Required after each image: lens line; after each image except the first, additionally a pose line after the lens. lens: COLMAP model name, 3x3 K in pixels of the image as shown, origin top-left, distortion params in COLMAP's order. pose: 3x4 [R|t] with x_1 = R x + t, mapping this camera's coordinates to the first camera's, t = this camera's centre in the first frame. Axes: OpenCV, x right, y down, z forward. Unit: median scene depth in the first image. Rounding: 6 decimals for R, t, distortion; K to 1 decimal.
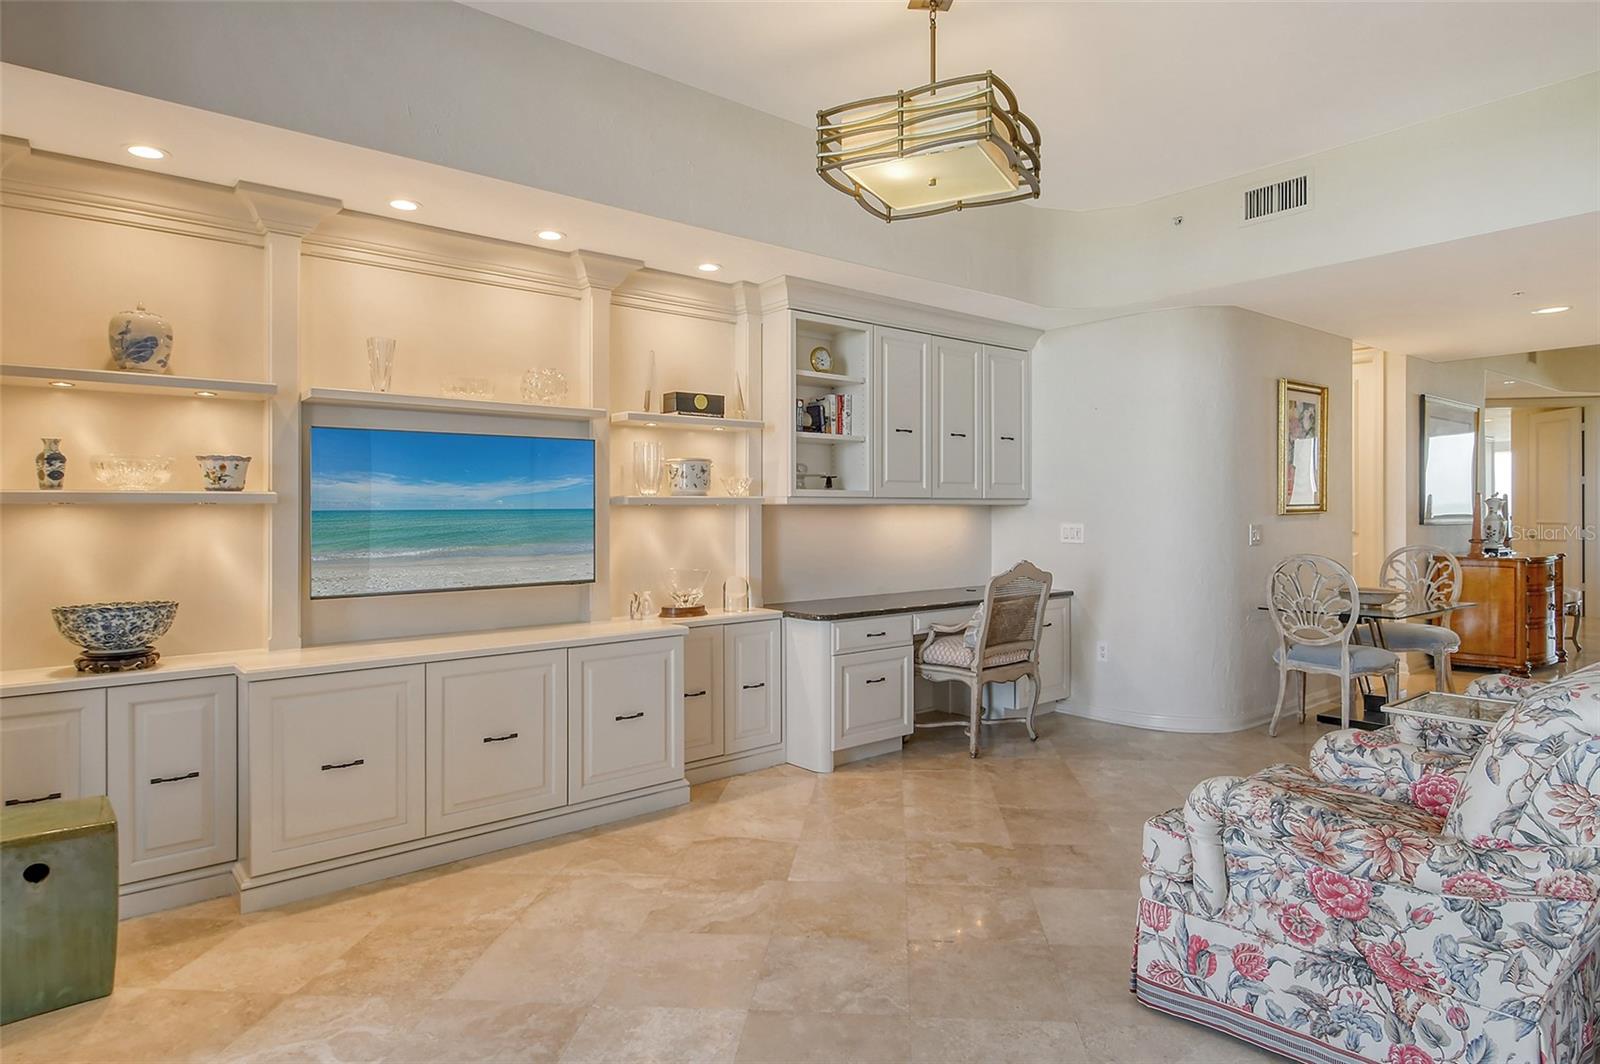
lens RADIAL K [[916.7, 0, 829.4], [0, 916.7, 510.4], [0, 0, 1]] dist [-0.005162, -0.002224]
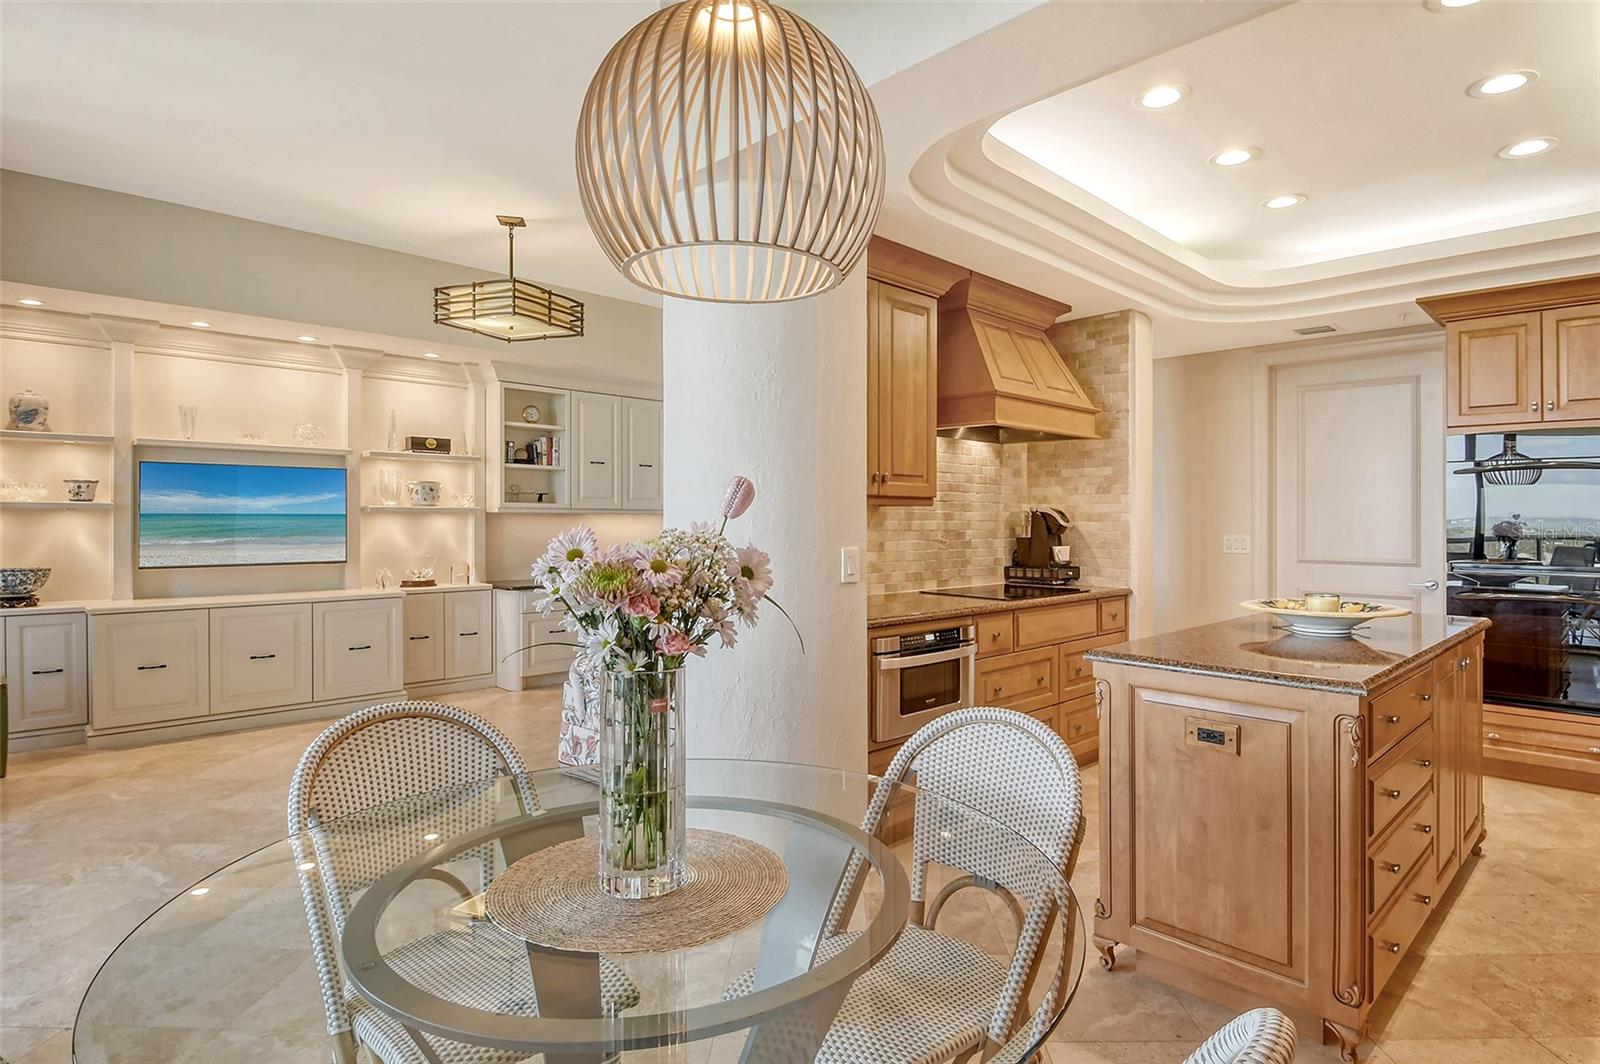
lens RADIAL K [[859.0, 0, 820.5], [0, 859.0, 525.2], [0, 0, 1]] dist [0.005333, -0.020195]
pose [[0.997336, 0.012307, 0.071895, 0.492782], [-0.013139, 0.999852, 0.011113, -0.011376], [-0.071747, -0.012028, 0.997350, -0.555013]]
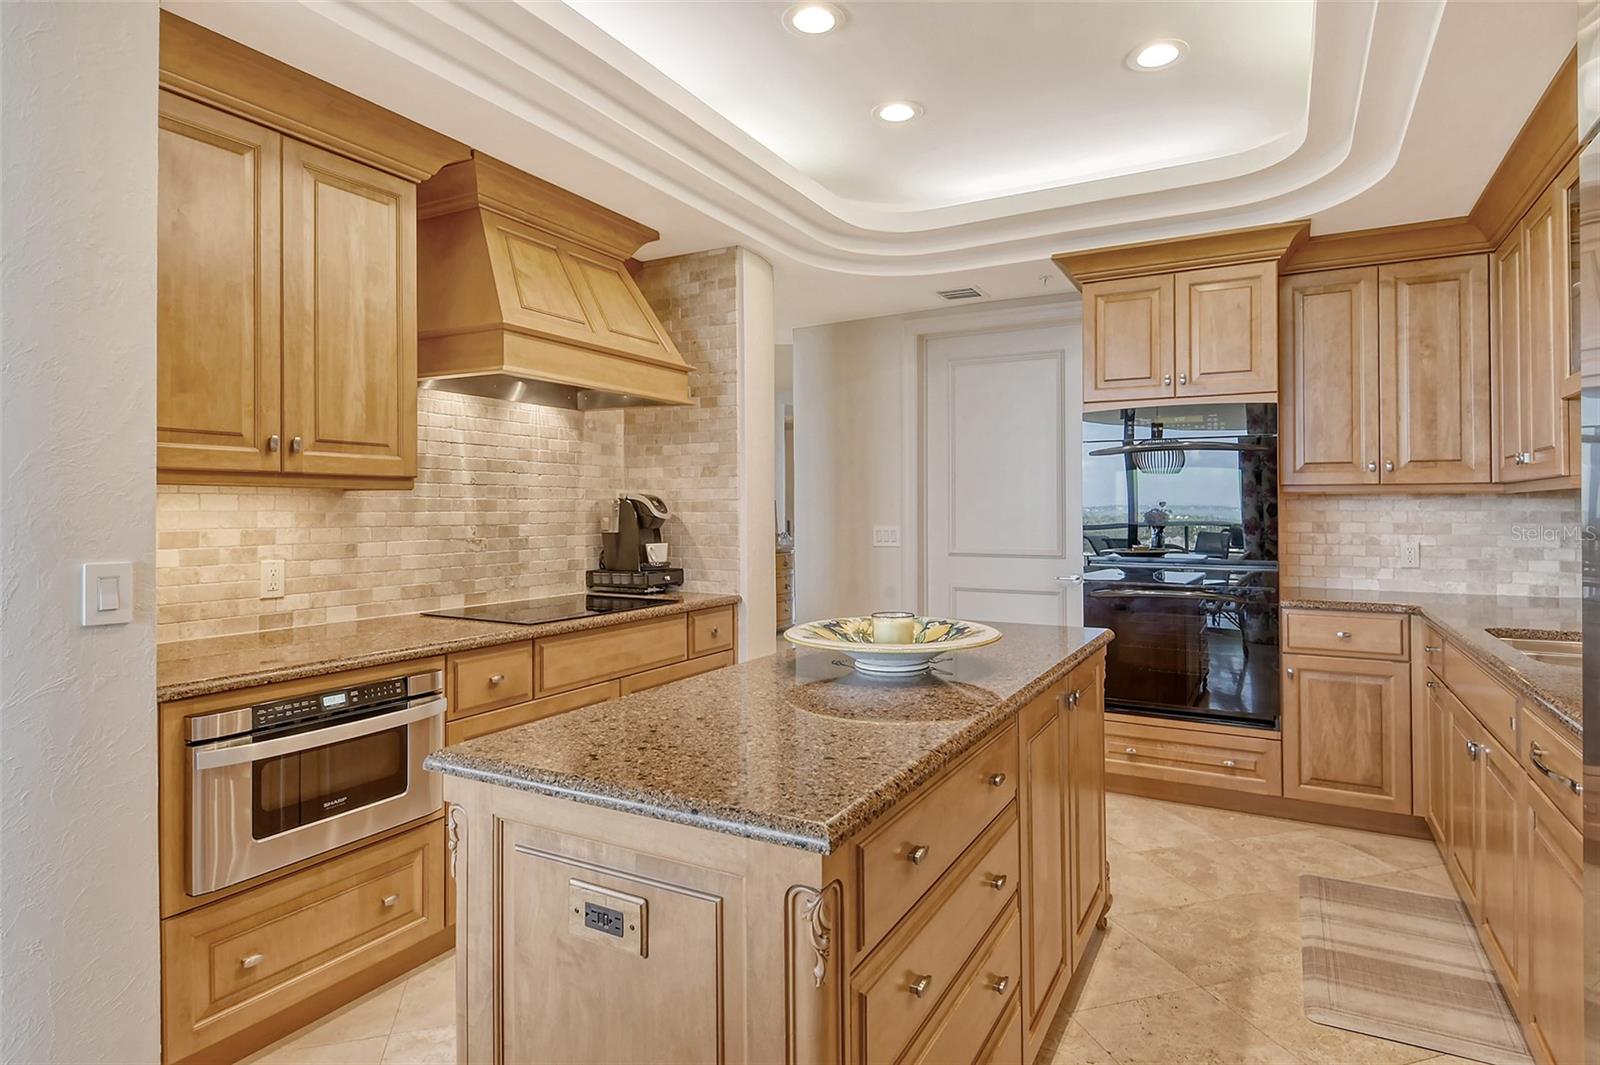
lens RADIAL K [[859.0, 0, 823.9], [0, 859.0, 514.2], [0, 0, 1]] dist [0.005333, -0.020195]
pose [[0.933527, 0.005364, 0.358468, 0.793628], [-0.008068, 0.999949, 0.006047, -0.012099], [-0.358417, -0.008537, 0.933522, -0.279257]]
